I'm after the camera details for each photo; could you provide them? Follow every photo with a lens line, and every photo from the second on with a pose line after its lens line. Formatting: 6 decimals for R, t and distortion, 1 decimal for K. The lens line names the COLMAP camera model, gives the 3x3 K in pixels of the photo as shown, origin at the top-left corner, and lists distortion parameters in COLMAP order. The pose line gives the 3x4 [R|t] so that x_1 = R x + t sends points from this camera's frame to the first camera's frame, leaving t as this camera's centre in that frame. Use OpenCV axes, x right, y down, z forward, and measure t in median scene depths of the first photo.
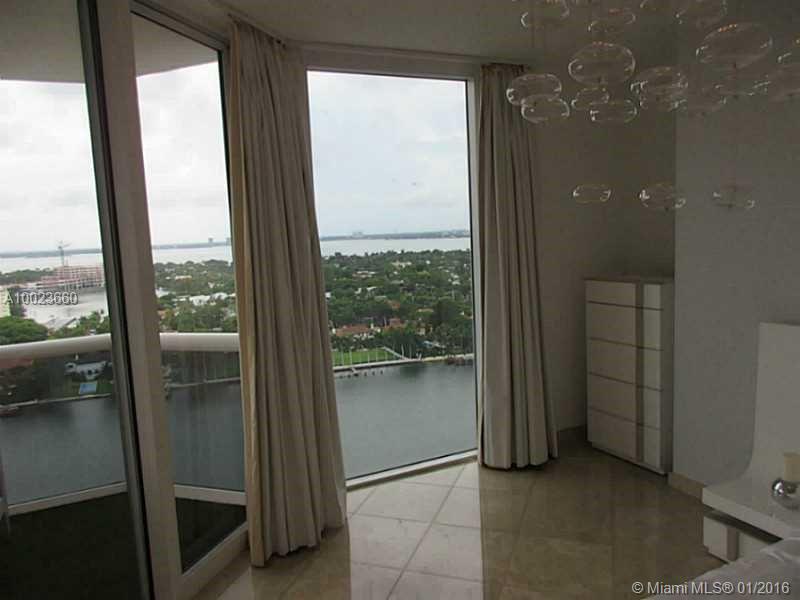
lens RADIAL K [[590.0, 0, 403.3], [0, 590.0, 298.0], [0, 0, 1]] dist [-0.031963, 0.006381]
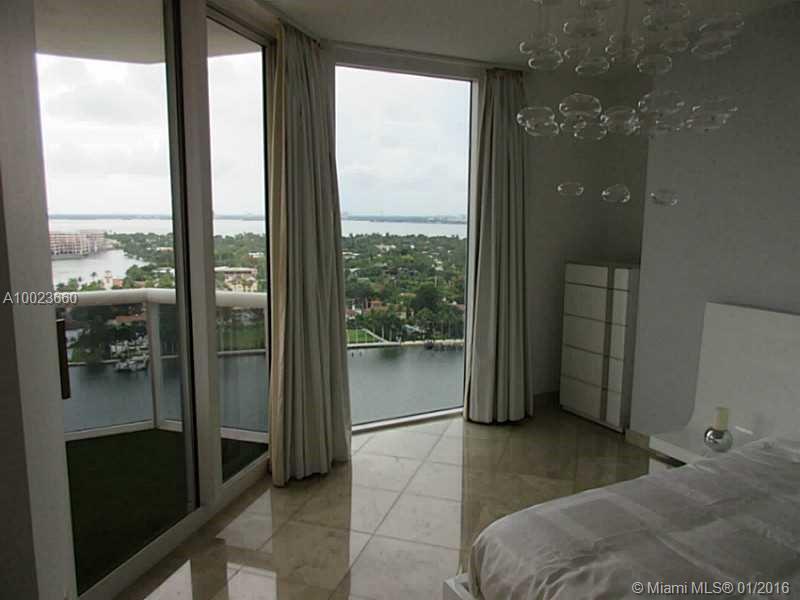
lens RADIAL K [[590.0, 0, 403.3], [0, 590.0, 298.0], [0, 0, 1]] dist [-0.031963, 0.006381]
pose [[0.998224, 0.050803, 0.031106, -0.037701], [-0.051648, 0.998301, 0.026989, 0.022288], [-0.029682, -0.028547, 0.999152, -0.136133]]
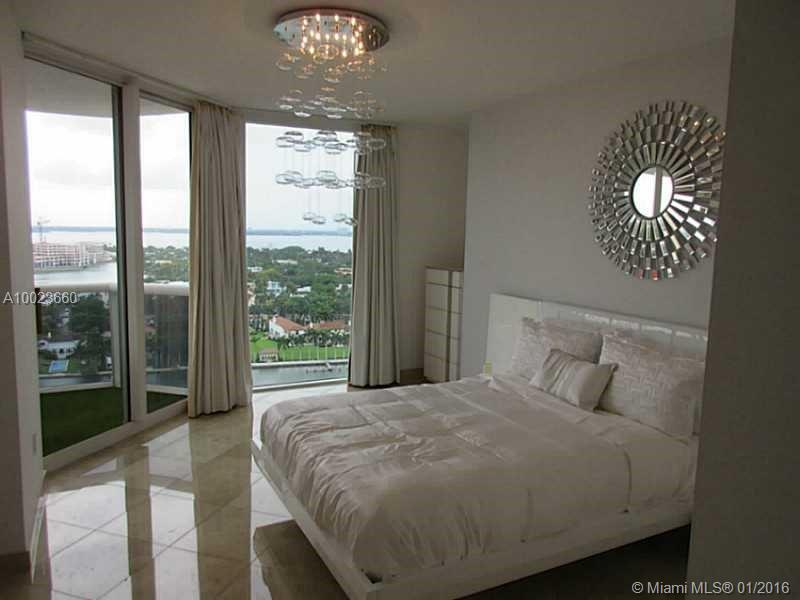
lens RADIAL K [[590.0, 0, 403.3], [0, 590.0, 298.0], [0, 0, 1]] dist [-0.031963, 0.006381]
pose [[0.997331, 0.065389, 0.032488, 0.207445], [-0.065387, 0.997859, -0.001129, 0.051479], [-0.032493, -0.000998, 0.999471, -0.523564]]
